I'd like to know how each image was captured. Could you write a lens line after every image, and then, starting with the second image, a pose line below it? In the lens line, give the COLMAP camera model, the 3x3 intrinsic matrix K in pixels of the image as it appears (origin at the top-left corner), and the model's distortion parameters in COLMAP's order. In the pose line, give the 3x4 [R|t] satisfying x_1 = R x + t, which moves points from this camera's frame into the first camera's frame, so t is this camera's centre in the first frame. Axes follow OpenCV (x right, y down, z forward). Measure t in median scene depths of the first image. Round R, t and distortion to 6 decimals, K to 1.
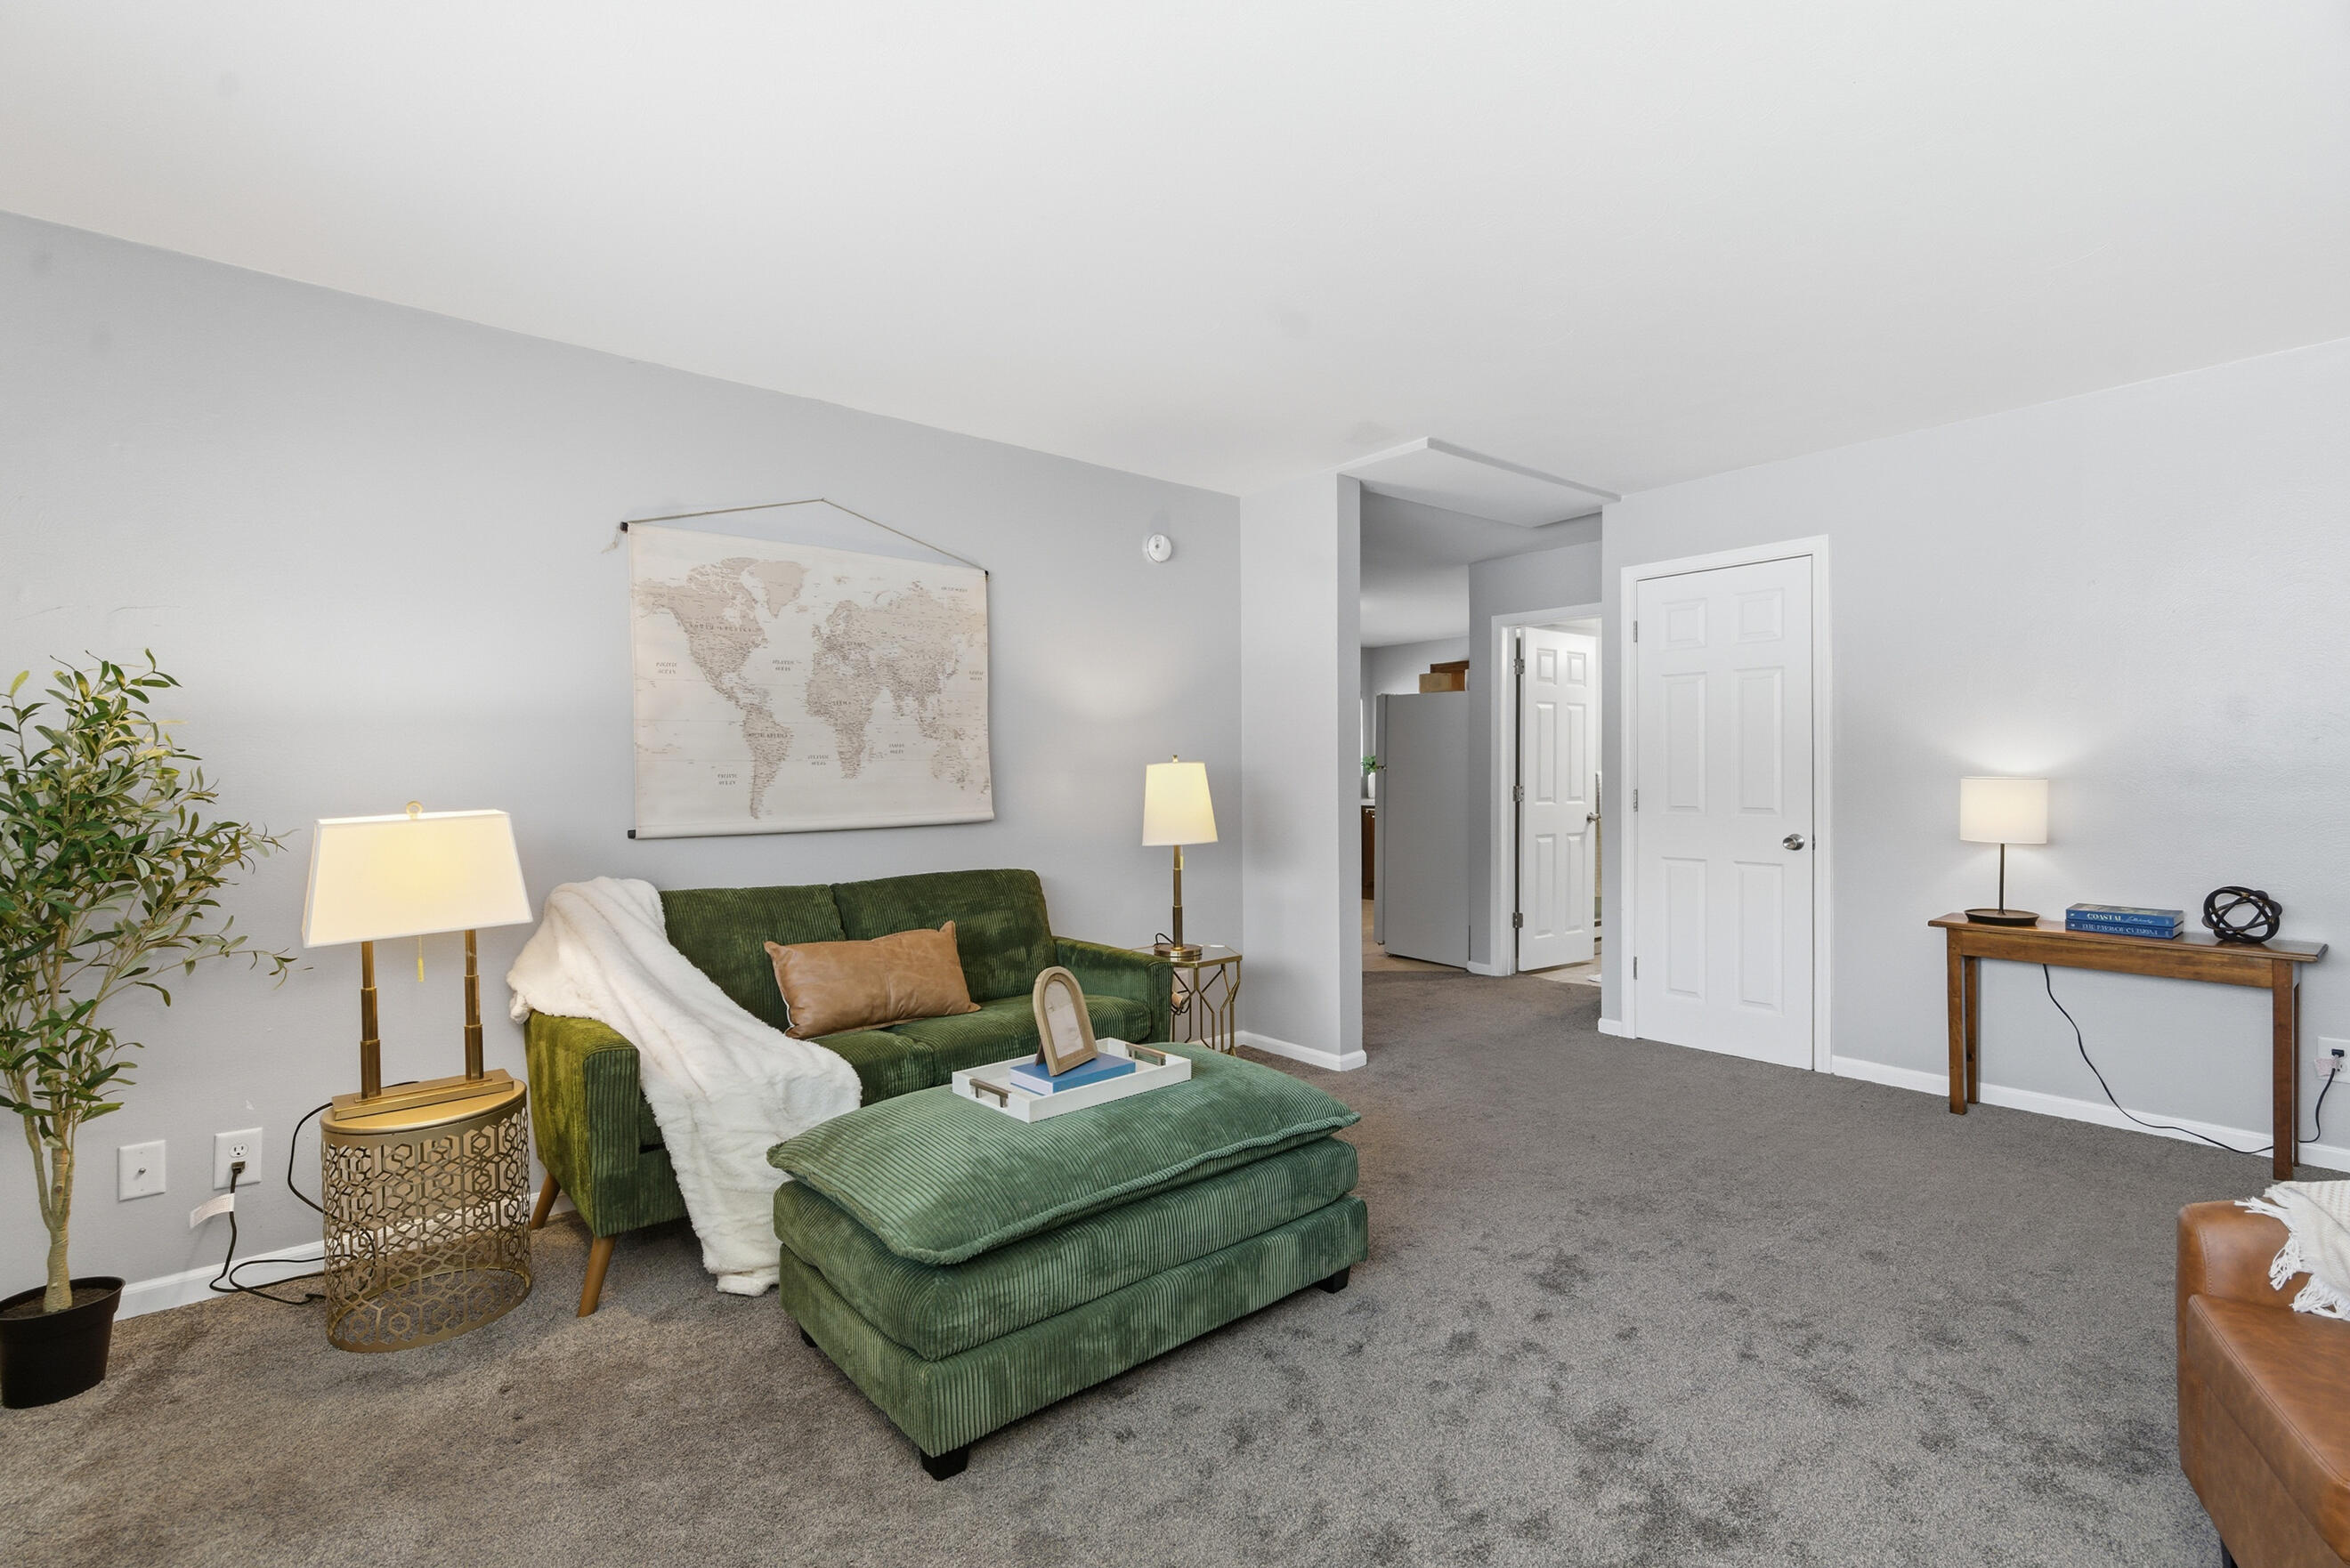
lens RADIAL K [[1085.2, 0, 1175.7], [0, 1085.2, 773.9], [0, 0, 1]] dist [0.001266, -0.000960]
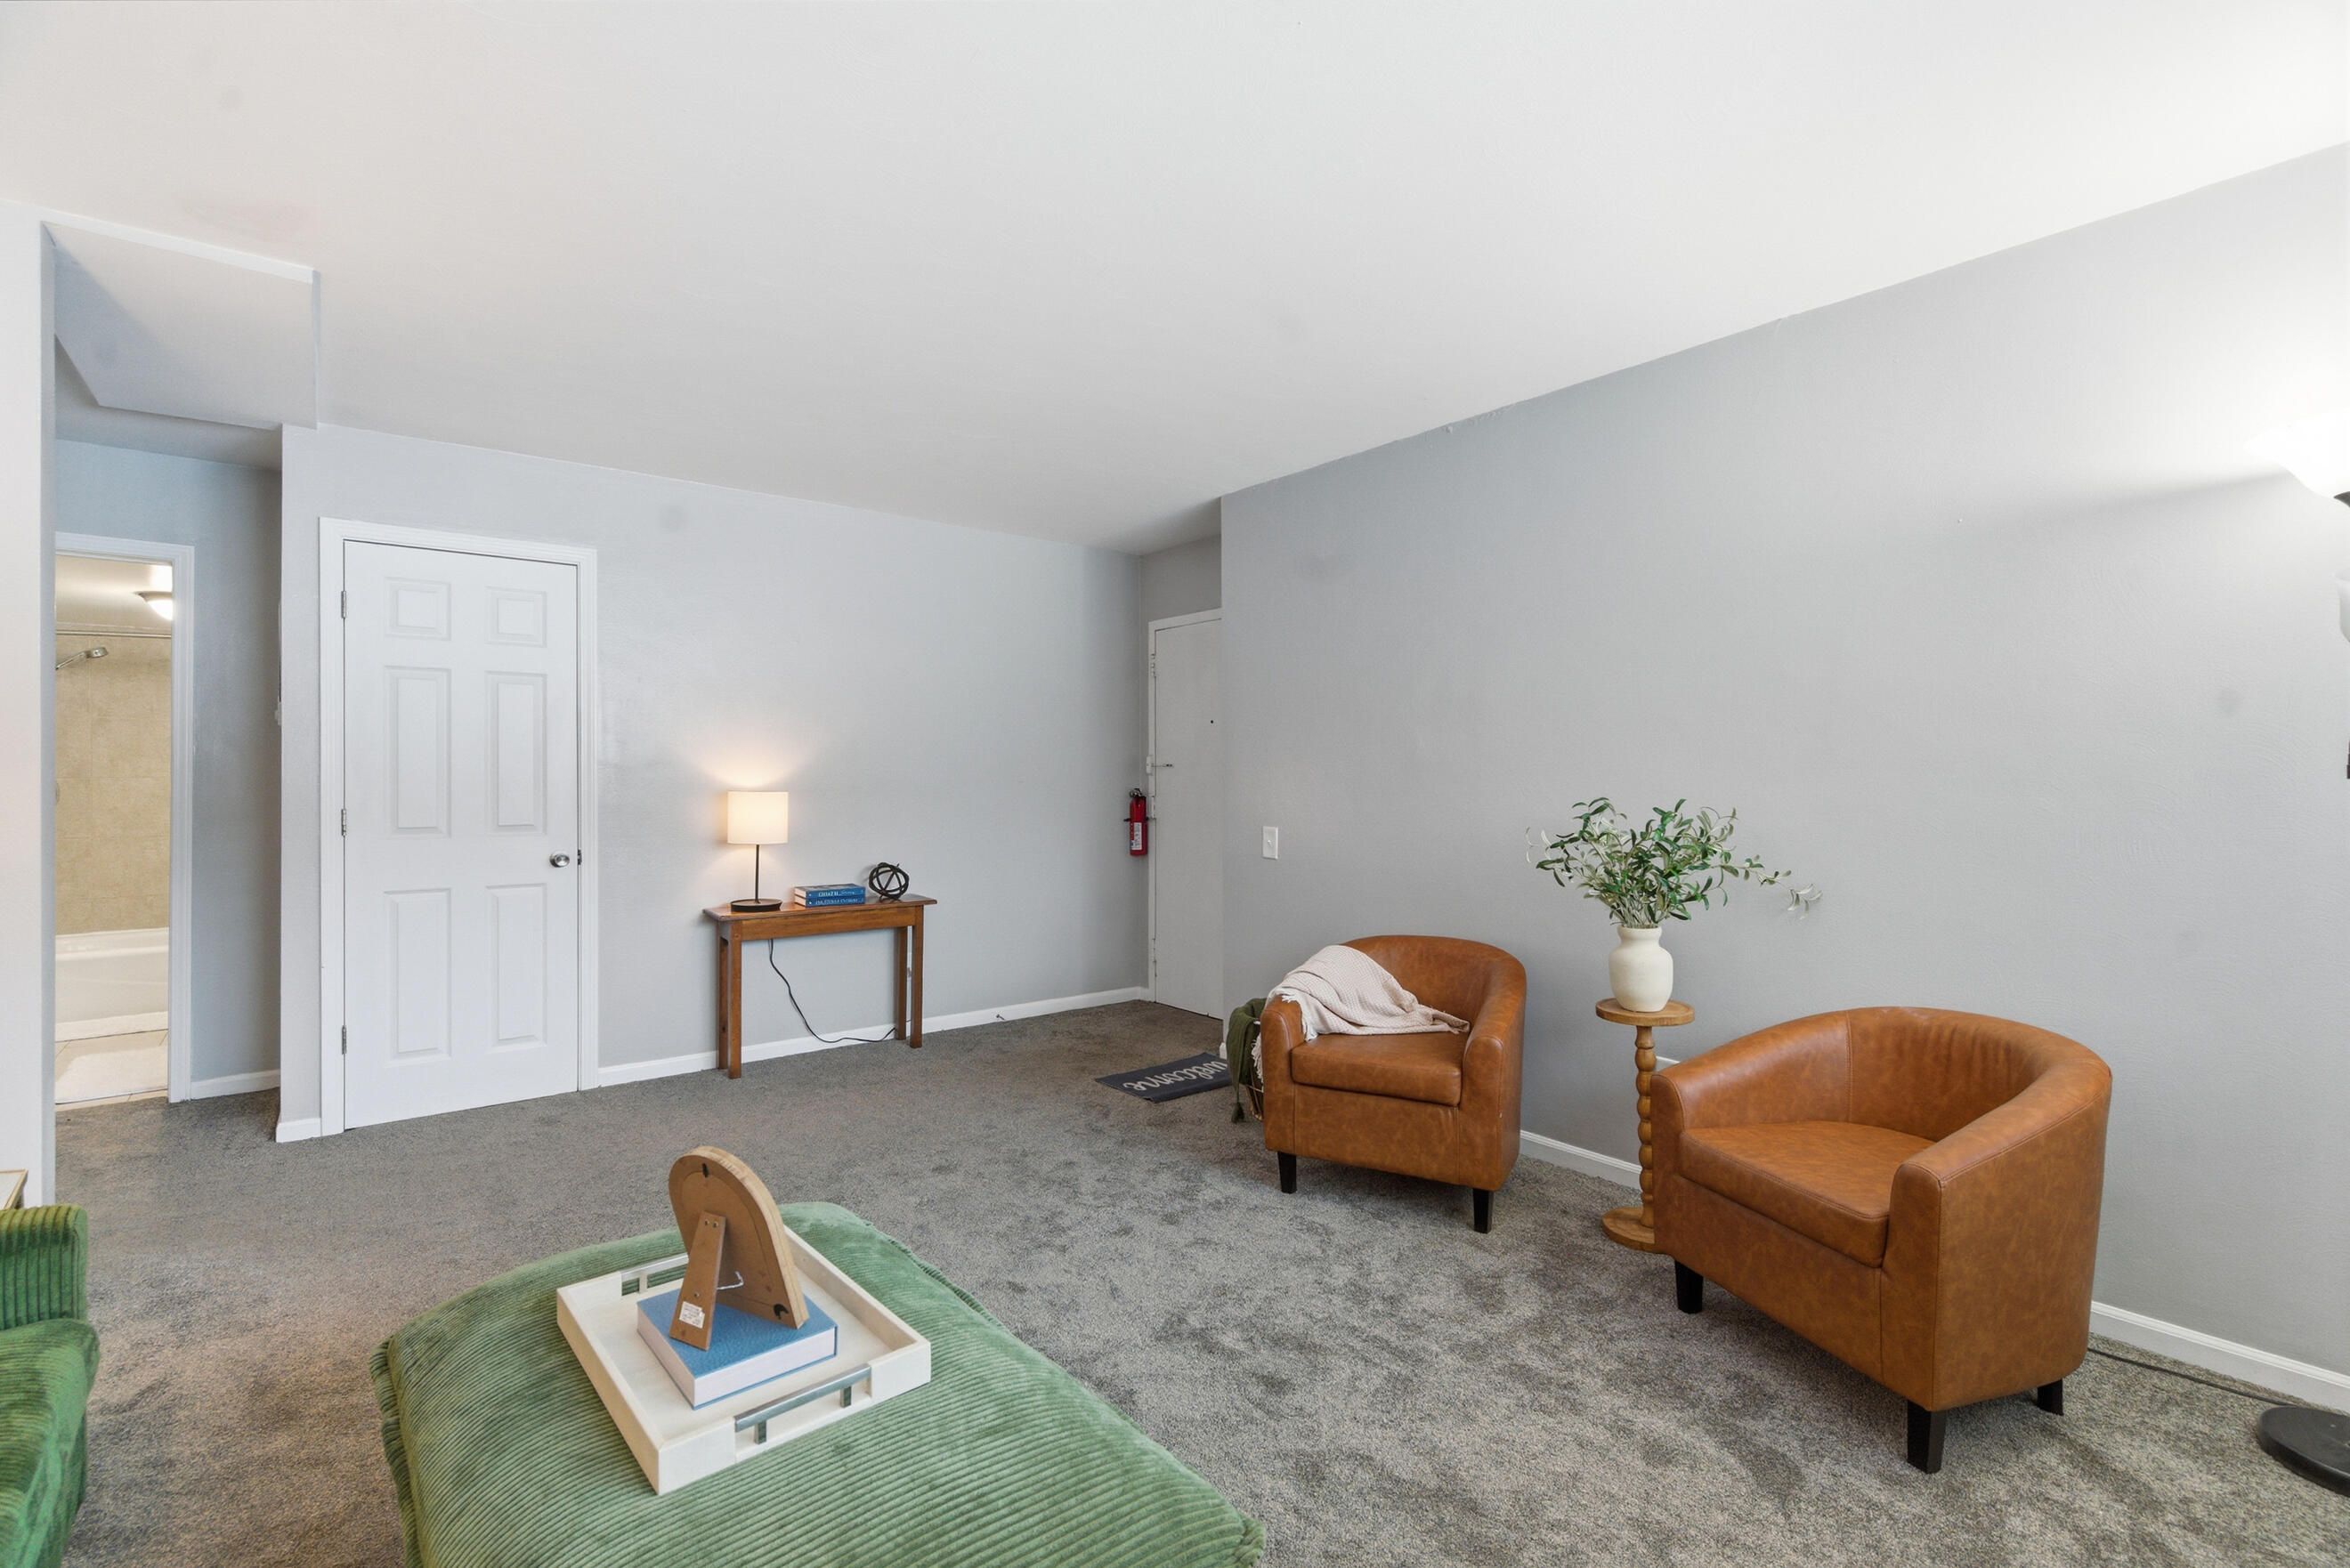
lens RADIAL K [[1085.2, 0, 1175.7], [0, 1085.2, 773.9], [0, 0, 1]] dist [0.001266, -0.000960]
pose [[0.009803, 0.011242, 0.999889, -0.451101], [0.001494, 0.999936, -0.011257, -0.000923], [-0.999951, 0.001604, 0.009785, 0.518410]]
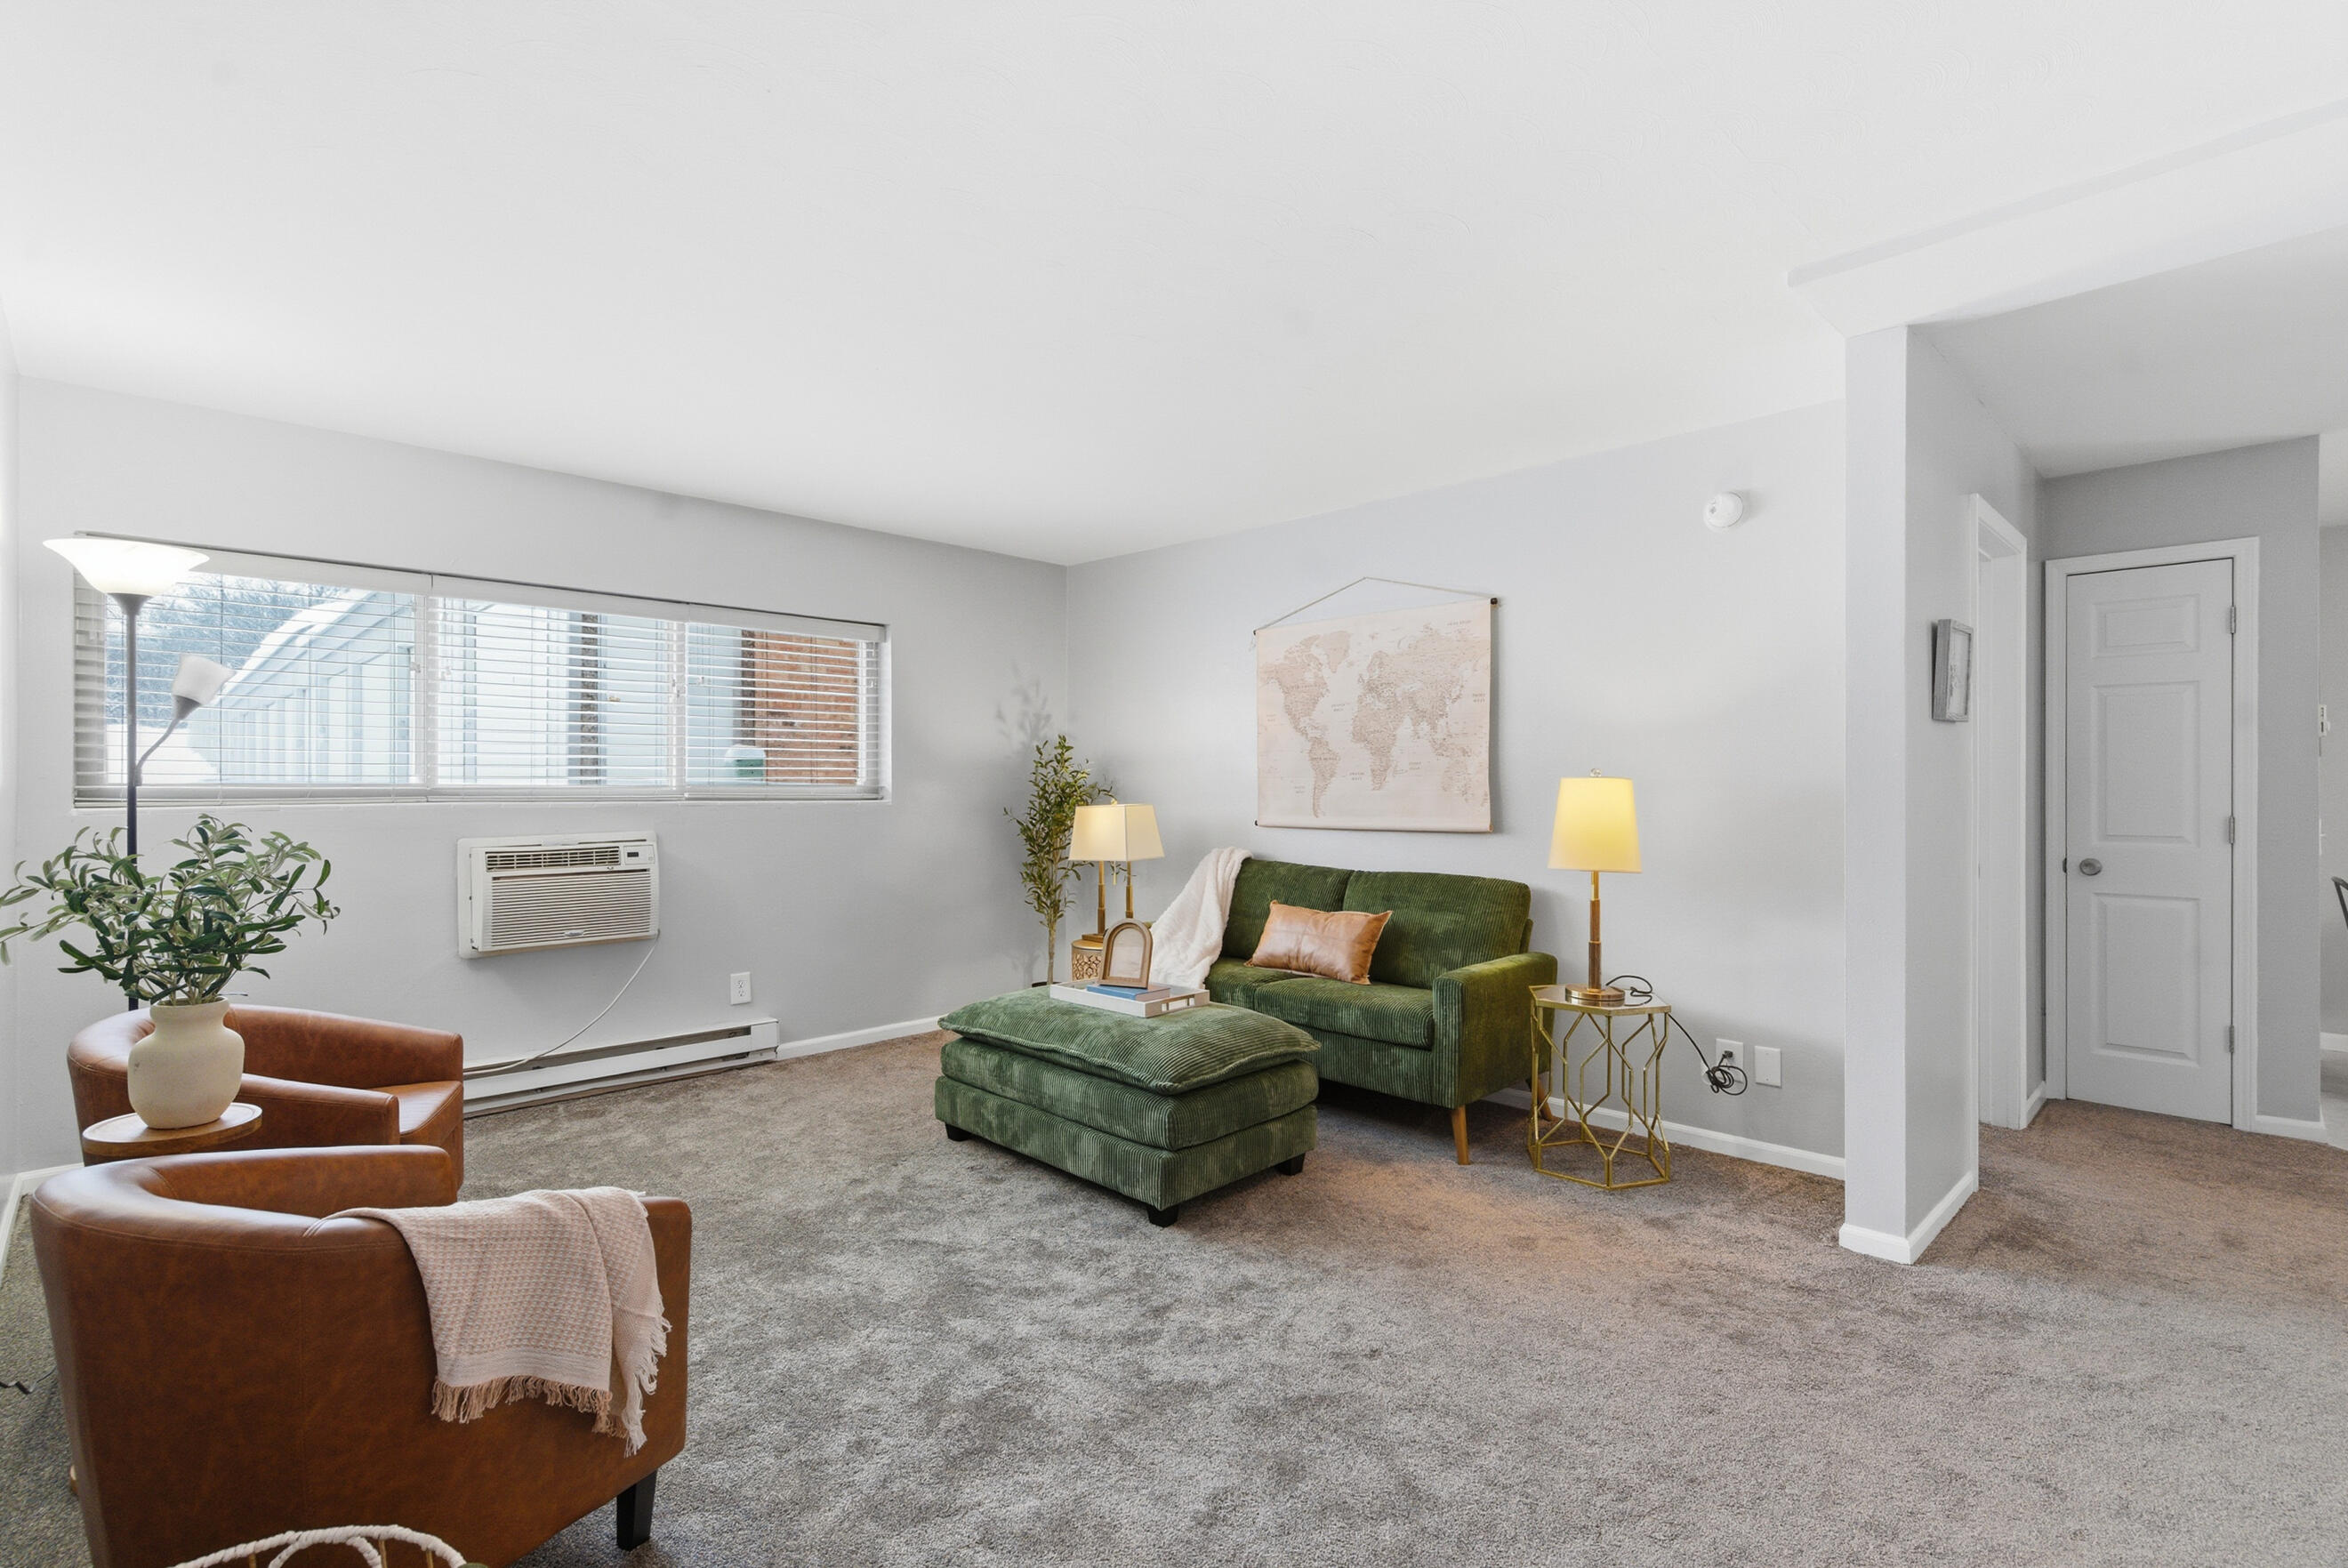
lens RADIAL K [[1061.1, 0, 1171.1], [0, 1061.1, 793.0], [0, 0, 1]] dist [-0.000533, -0.000223]
pose [[0.100457, 0.010164, -0.994890, 0.952465], [-0.001563, 0.999948, 0.010058, -0.004809], [0.994940, 0.000545, 0.100467, 0.651698]]
